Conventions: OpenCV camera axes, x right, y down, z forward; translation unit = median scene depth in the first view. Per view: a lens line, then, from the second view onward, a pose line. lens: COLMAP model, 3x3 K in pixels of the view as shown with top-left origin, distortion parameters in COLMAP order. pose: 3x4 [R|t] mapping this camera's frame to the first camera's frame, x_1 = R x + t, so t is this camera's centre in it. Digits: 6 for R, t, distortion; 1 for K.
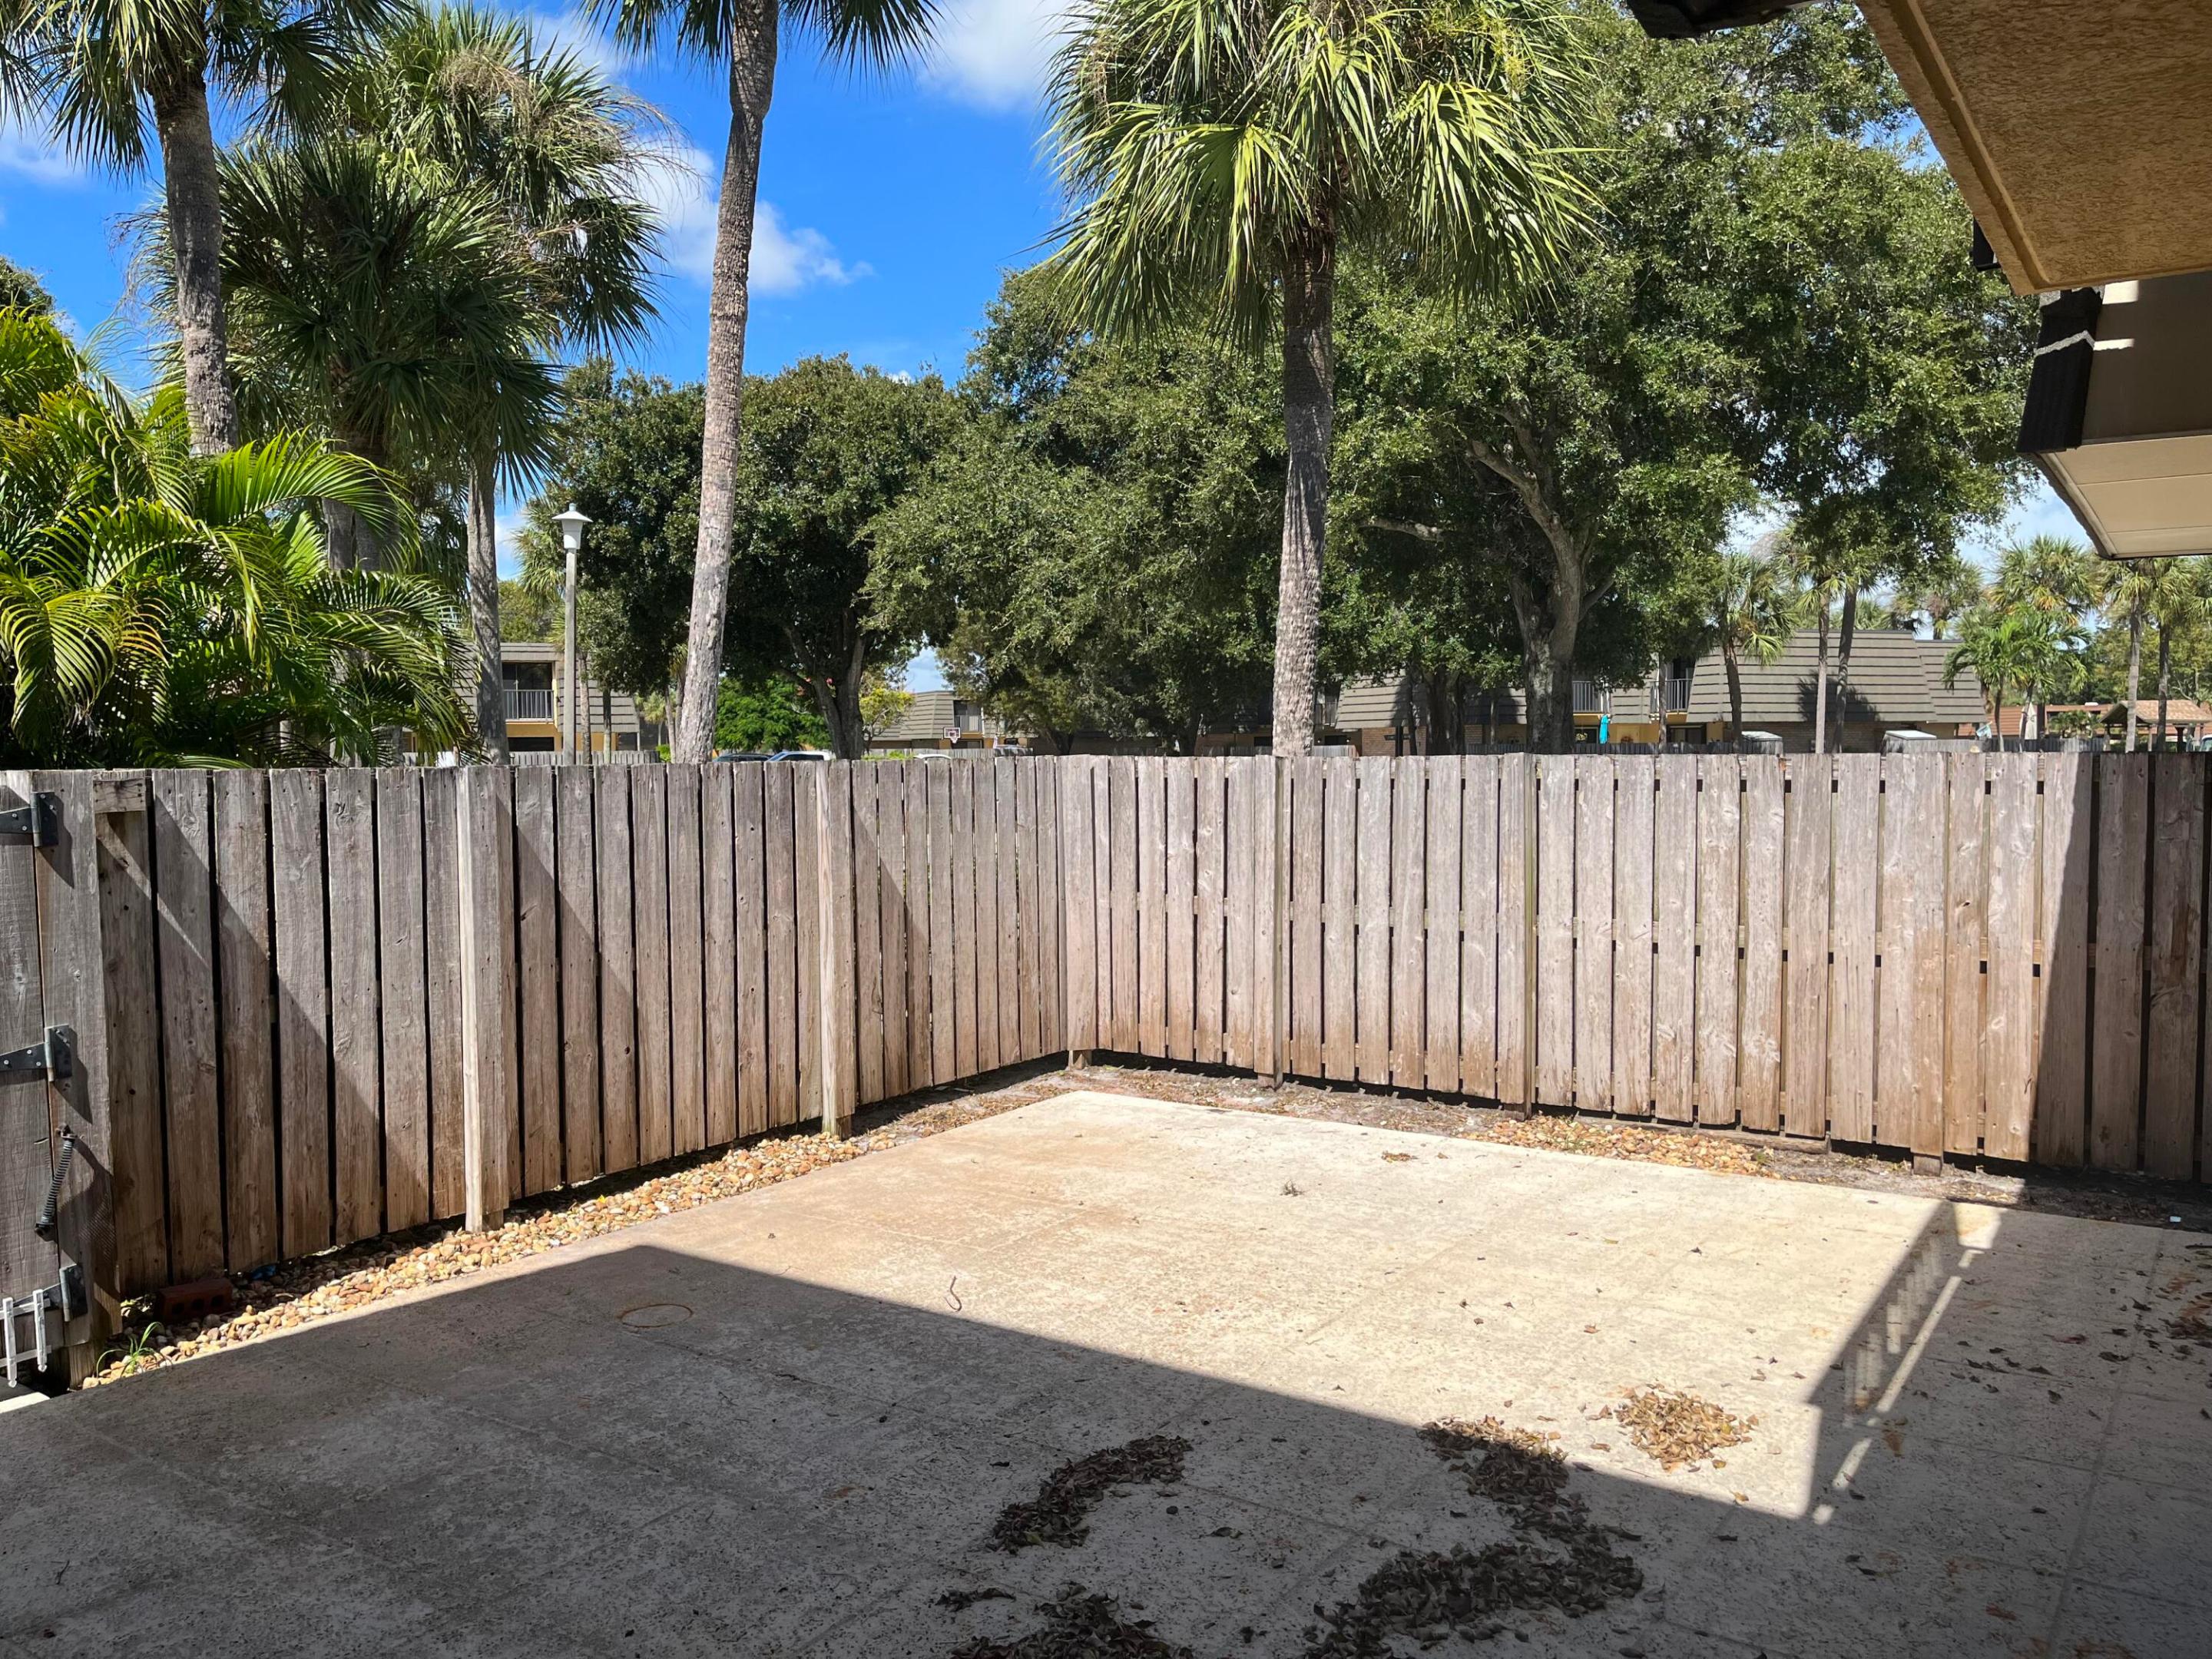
lens RADIAL K [[1683.4, 0, 1095.5], [0, 1683.4, 831.7], [0, 0, 1]] dist [0.069828, -0.089022]
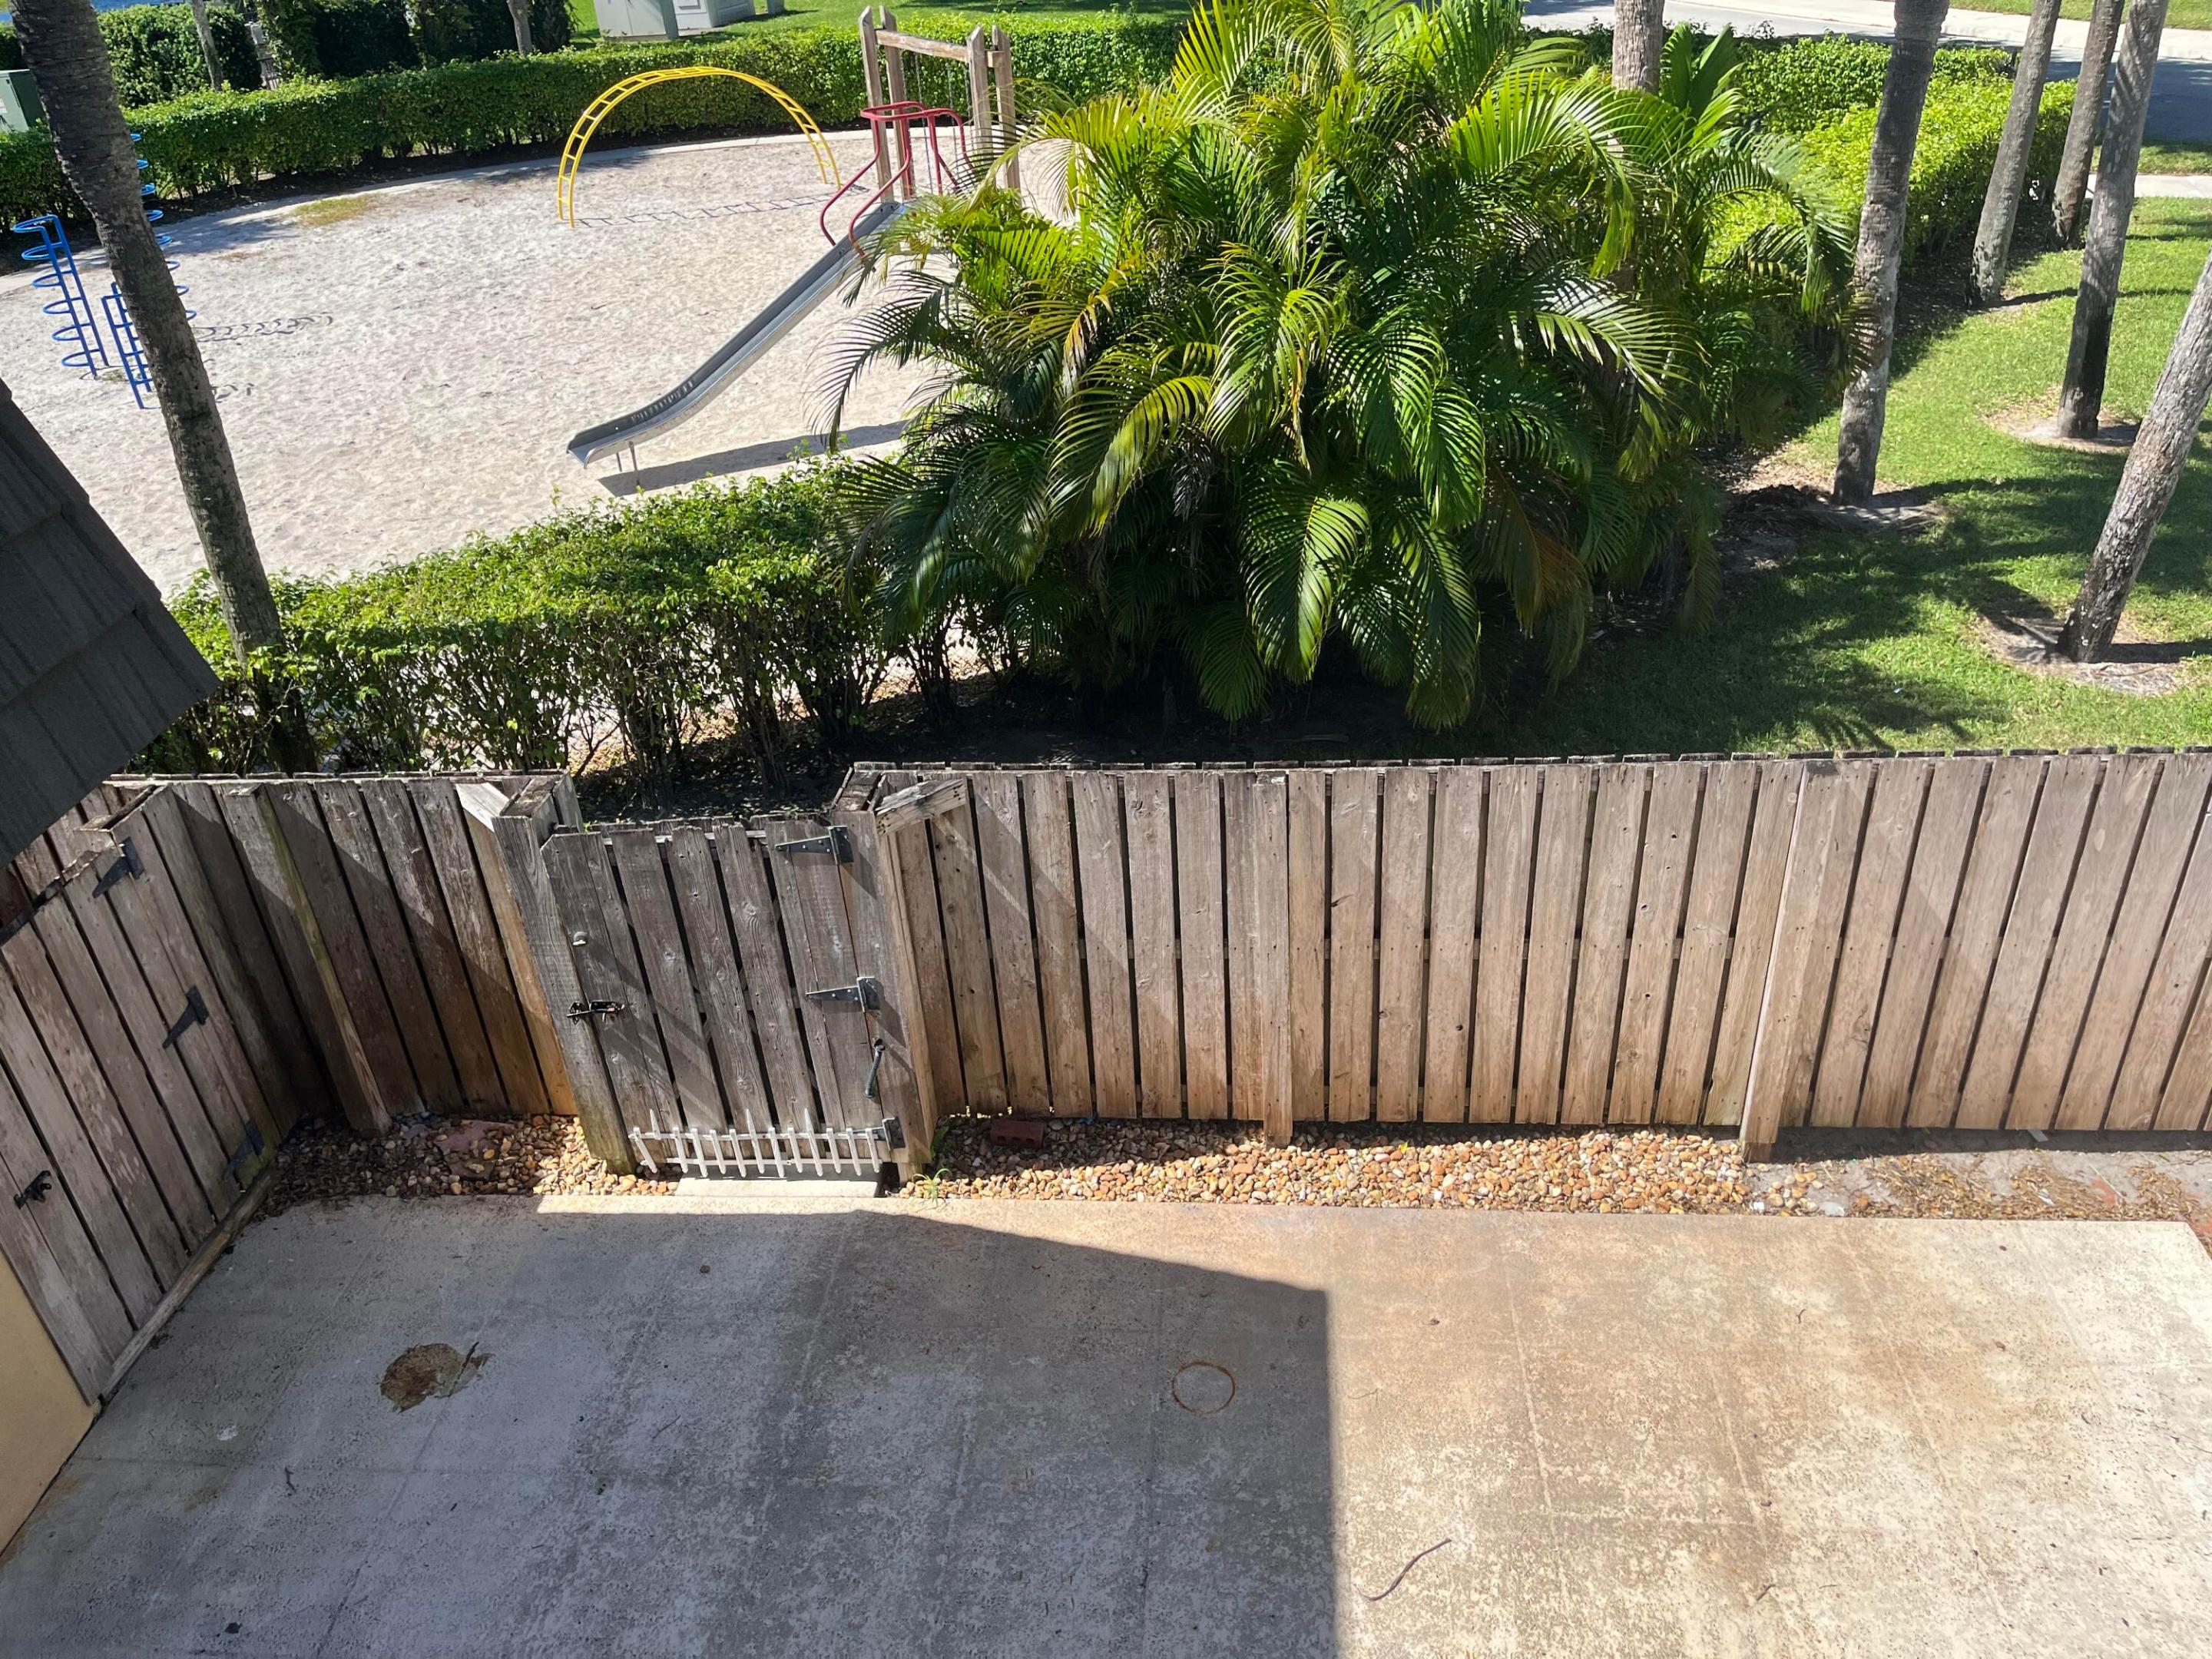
lens RADIAL K [[1683.4, 0, 1104.9], [0, 1683.4, 837.1], [0, 0, 1]] dist [0.069828, -0.089022]
pose [[0.489961, 0.442355, -0.751172, 0.346178], [0.023230, 0.854758, 0.518507, -0.541466], [0.871435, -0.271498, 0.408522, 0.541298]]
